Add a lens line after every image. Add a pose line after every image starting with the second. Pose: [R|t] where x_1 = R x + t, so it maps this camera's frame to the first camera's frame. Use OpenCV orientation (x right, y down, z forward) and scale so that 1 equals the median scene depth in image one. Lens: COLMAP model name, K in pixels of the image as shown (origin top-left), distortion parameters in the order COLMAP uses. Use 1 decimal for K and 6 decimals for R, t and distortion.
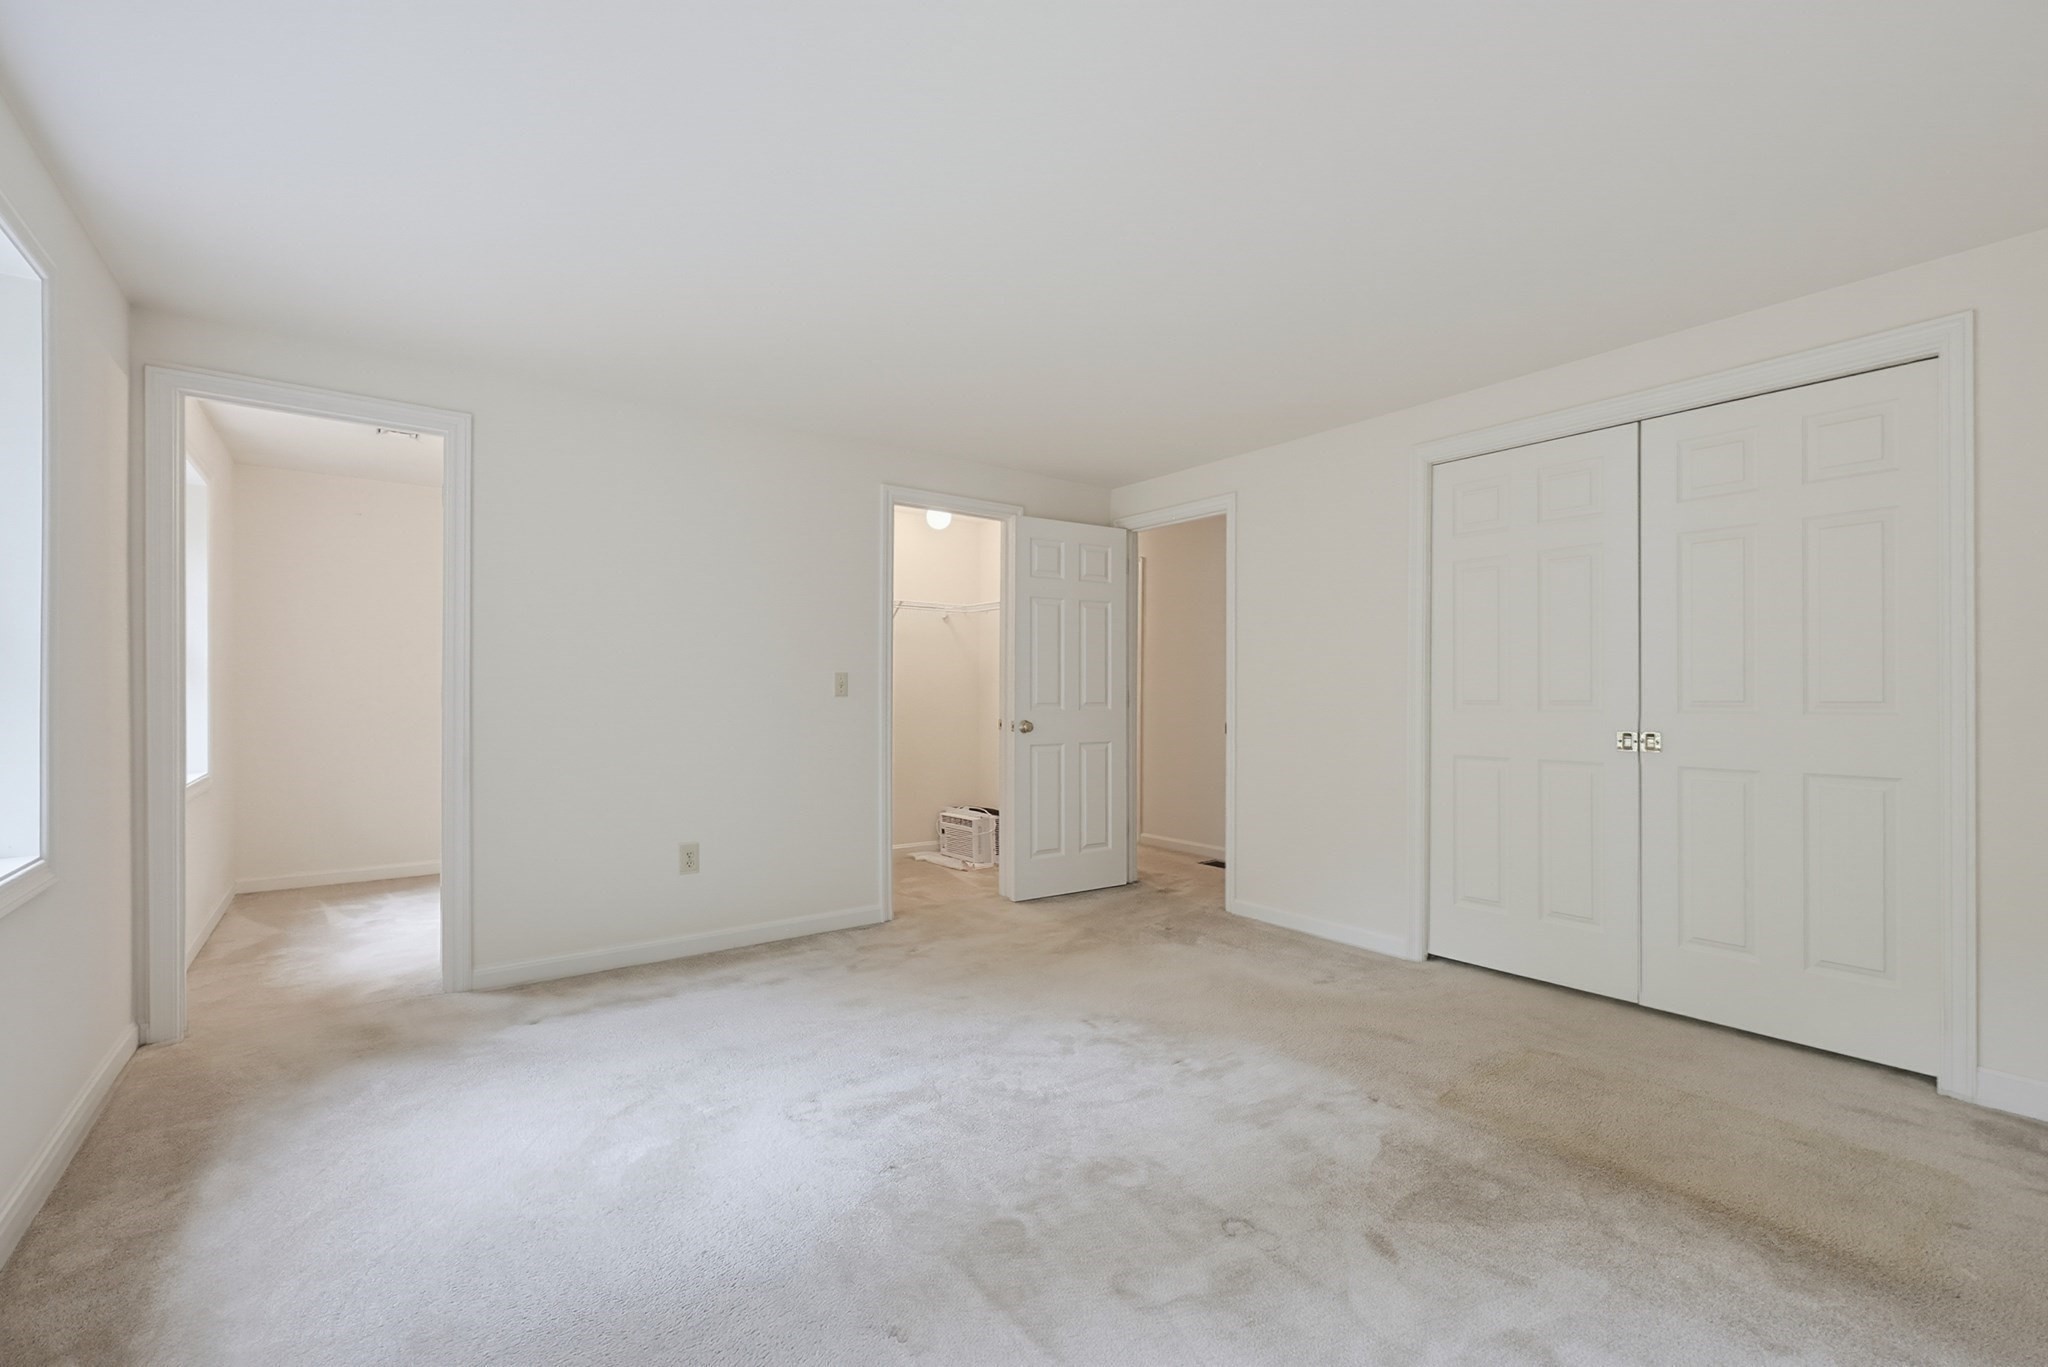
lens RADIAL K [[883.0, 0, 1021.7], [0, 883.0, 683.9], [0, 0, 1]] dist [0.007416, -0.000561]
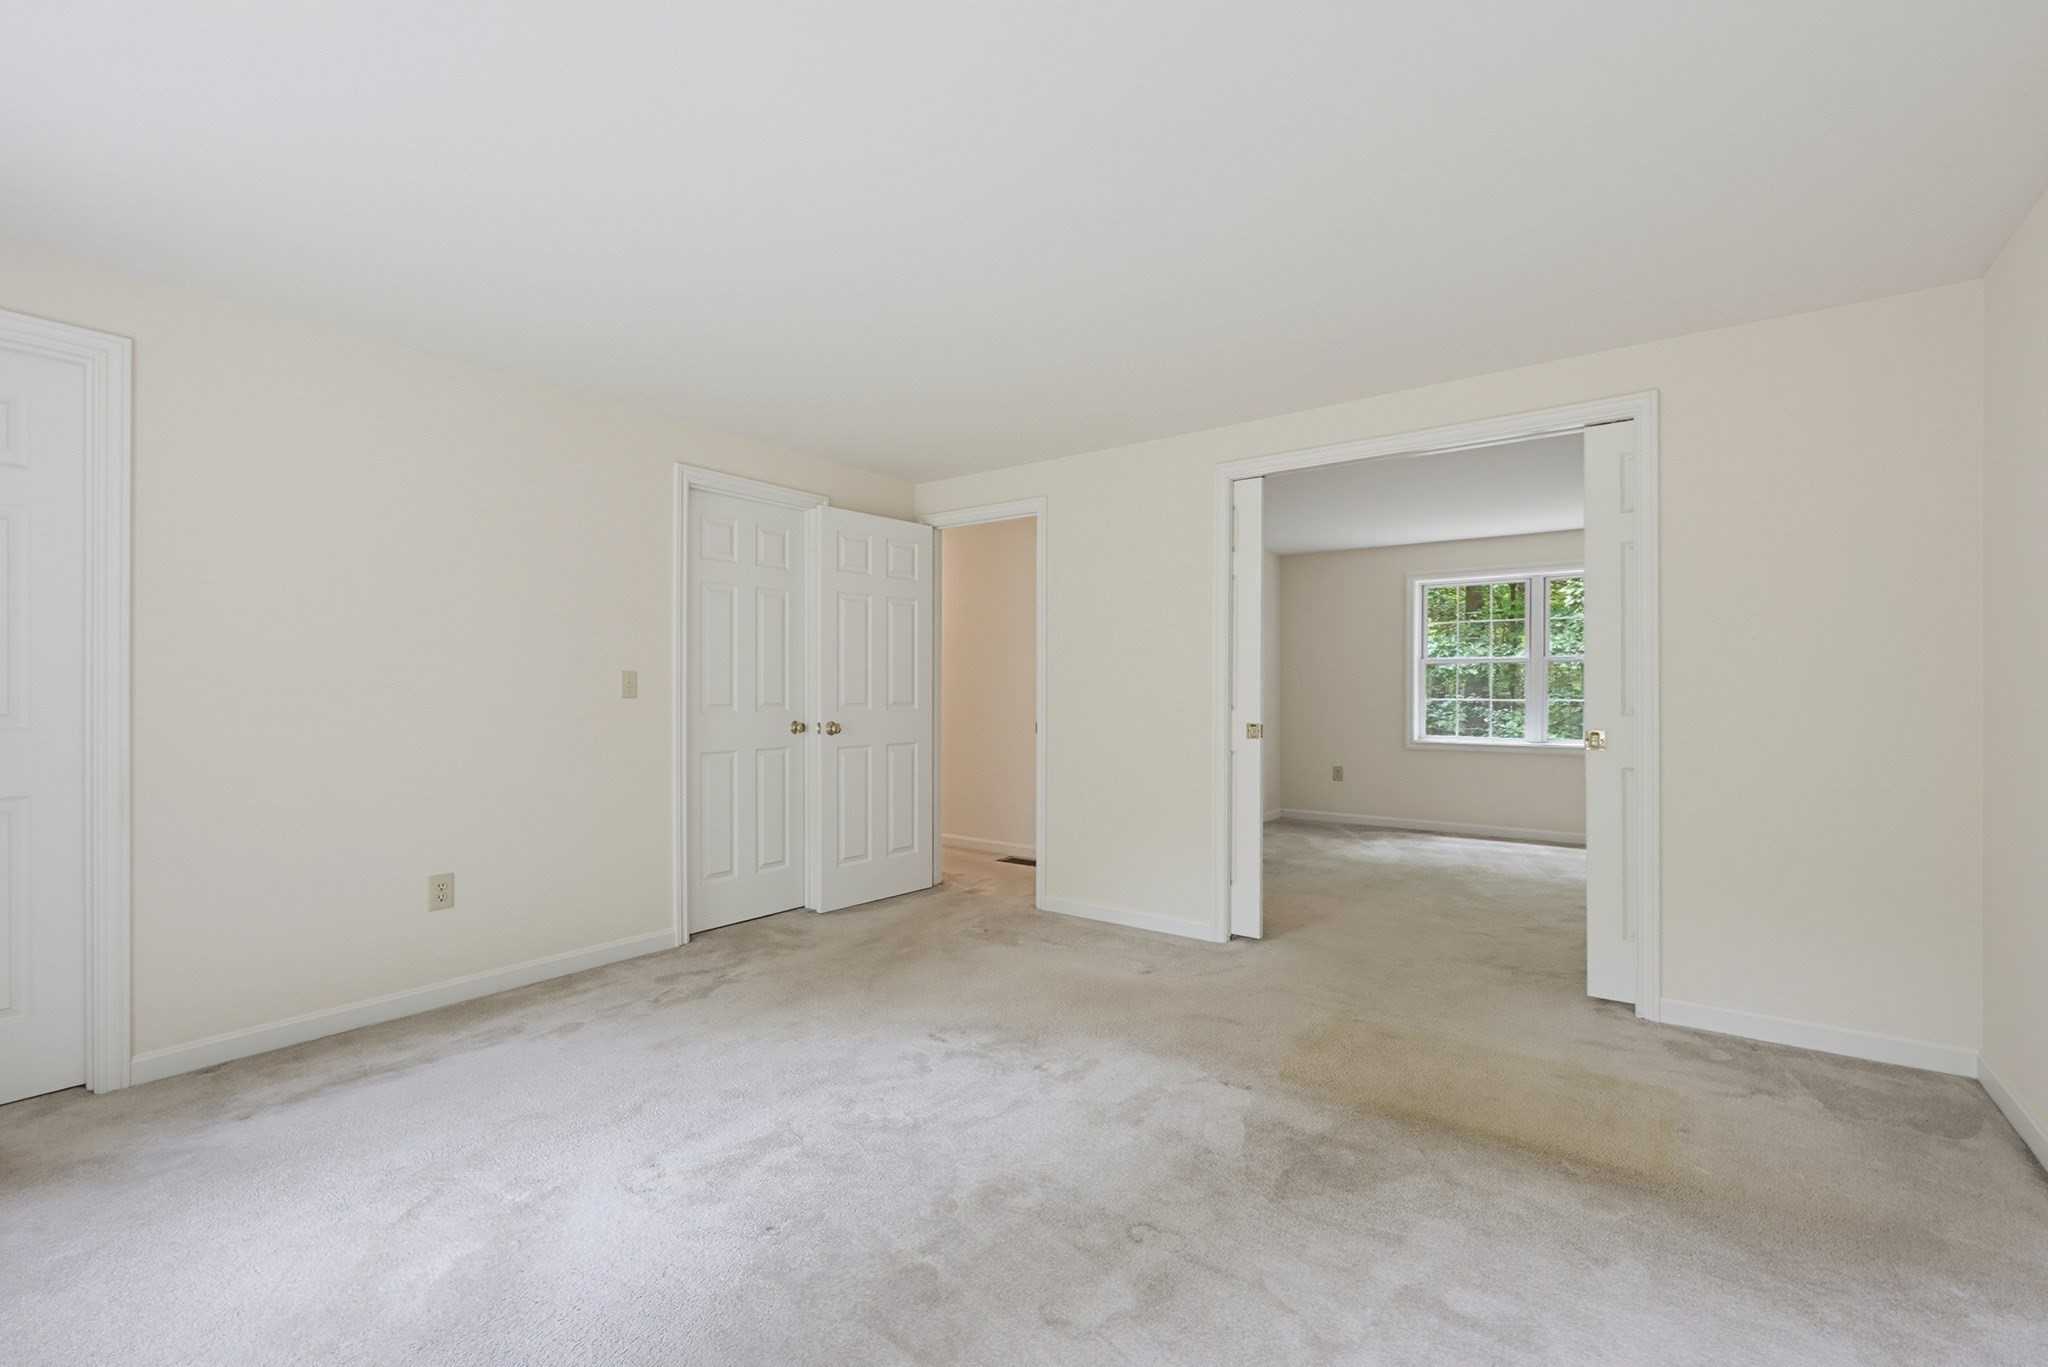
lens RADIAL K [[883.0, 0, 1027.4], [0, 883.0, 689.6], [0, 0, 1]] dist [0.007416, -0.000561]
pose [[0.958463, 0.001883, 0.285211, -0.127053], [-0.005807, 0.999900, 0.012915, -0.013393], [-0.285158, -0.014034, 0.958378, 0.057127]]
